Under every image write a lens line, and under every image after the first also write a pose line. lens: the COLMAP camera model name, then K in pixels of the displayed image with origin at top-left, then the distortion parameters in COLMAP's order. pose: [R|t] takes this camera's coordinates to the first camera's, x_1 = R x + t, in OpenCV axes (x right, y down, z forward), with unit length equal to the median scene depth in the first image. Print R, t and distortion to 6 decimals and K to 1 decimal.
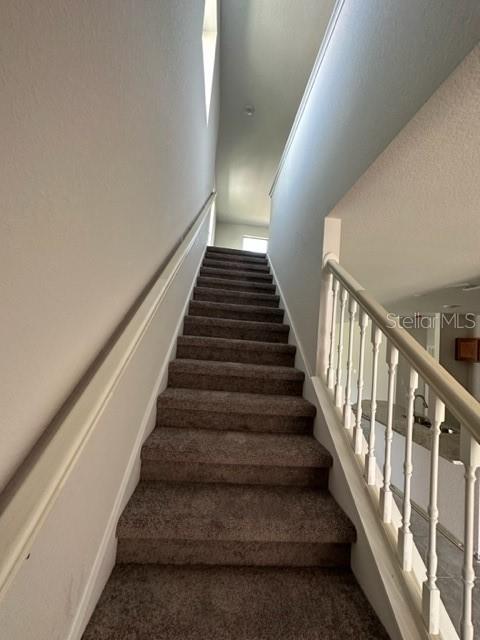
lens RADIAL K [[255.9, 0, 238.2], [0, 255.9, 319.5], [0, 0, 1]] dist [-0.000279, 0.000180]
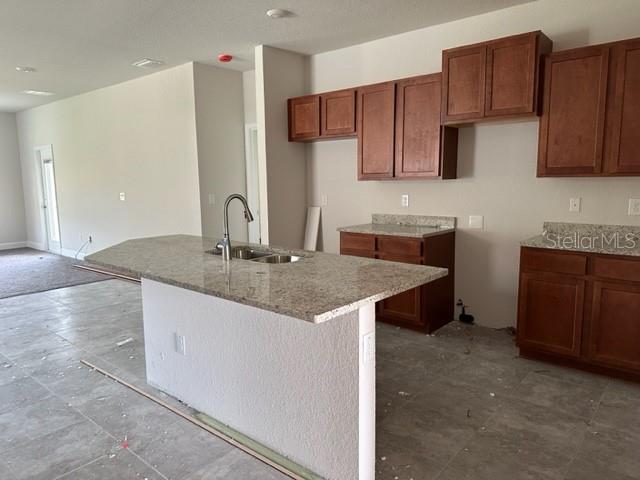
lens RADIAL K [[461.2, 0, 320.2], [0, 461.2, 239.7], [0, 0, 1]] dist [-0.000642, -0.000143]
pose [[0.702007, -0.192222, 0.685738, 0.180380], [0.021874, 0.968251, 0.249022, 0.123004], [-0.711834, -0.159815, 0.683924, 0.246990]]
